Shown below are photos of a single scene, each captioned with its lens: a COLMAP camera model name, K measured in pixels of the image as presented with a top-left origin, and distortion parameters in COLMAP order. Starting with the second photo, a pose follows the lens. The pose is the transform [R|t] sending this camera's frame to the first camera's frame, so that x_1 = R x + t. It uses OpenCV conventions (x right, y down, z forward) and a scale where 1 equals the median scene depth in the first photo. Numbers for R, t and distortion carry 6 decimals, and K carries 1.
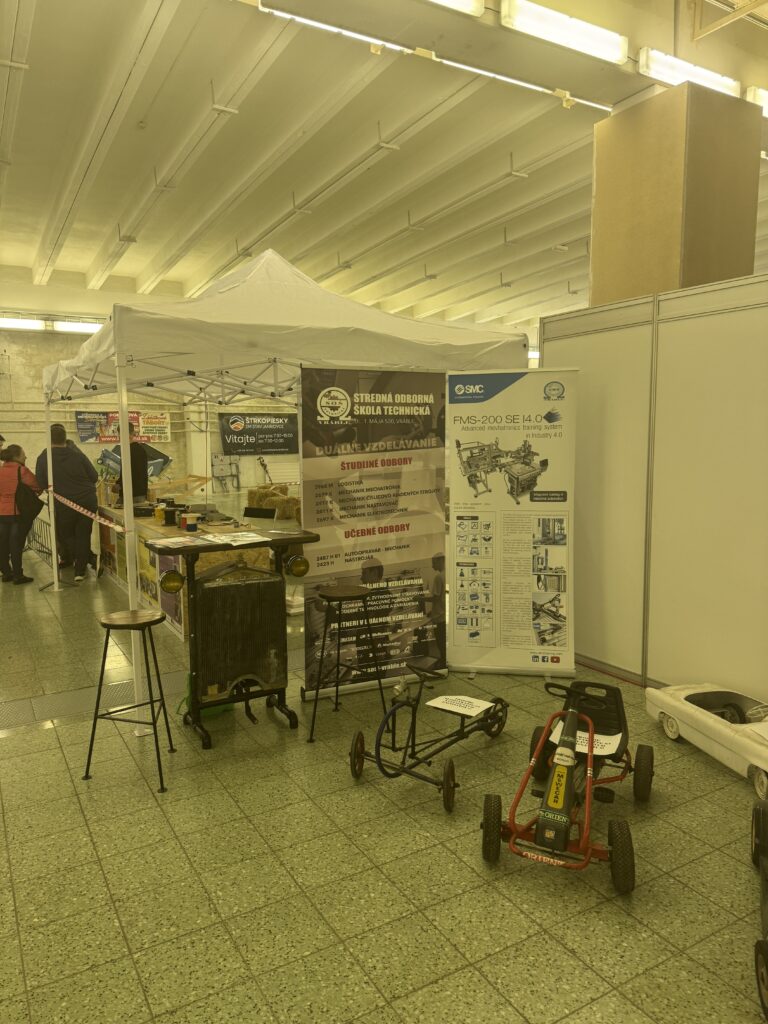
lens RADIAL K [[719.5, 0, 384.0], [0, 719.5, 512.0], [0, 0, 1]] dist [0.068666, -0.083679]
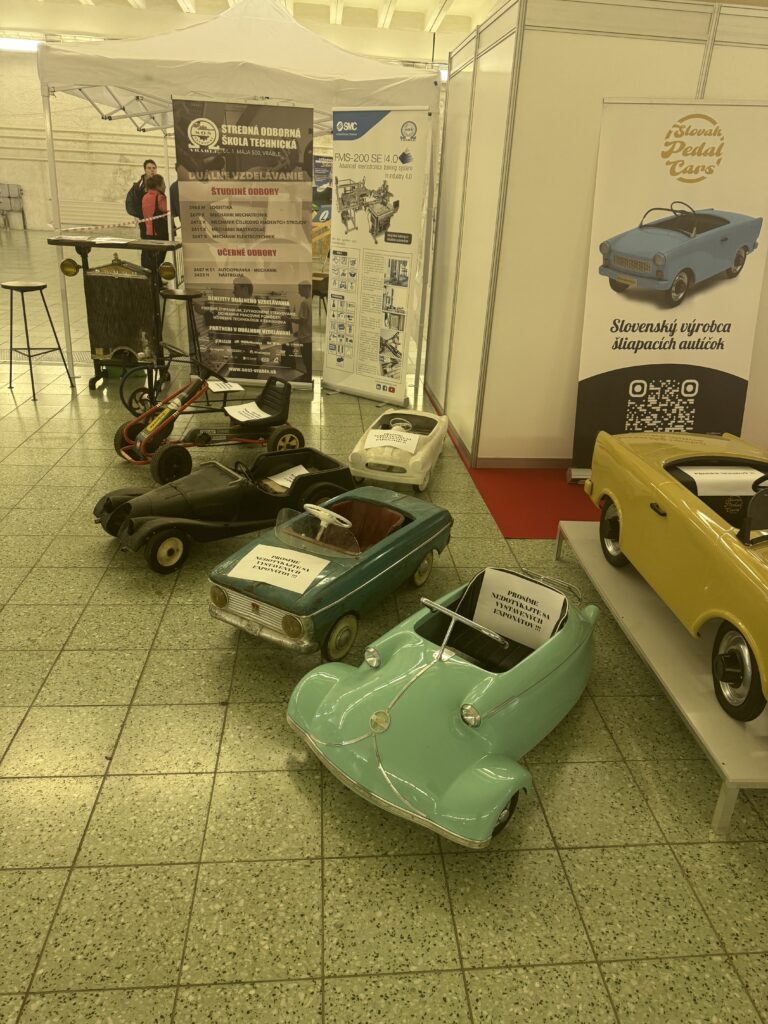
lens RADIAL K [[727.5, 0, 382.1], [0, 727.5, 516.1], [0, 0, 1]] dist [0.063213, -0.108168]
pose [[0.897164, 0.231256, -0.376321, 0.722949], [-0.110225, 0.942251, 0.316249, 0.027010], [0.427724, -0.242247, 0.870844, -0.076410]]
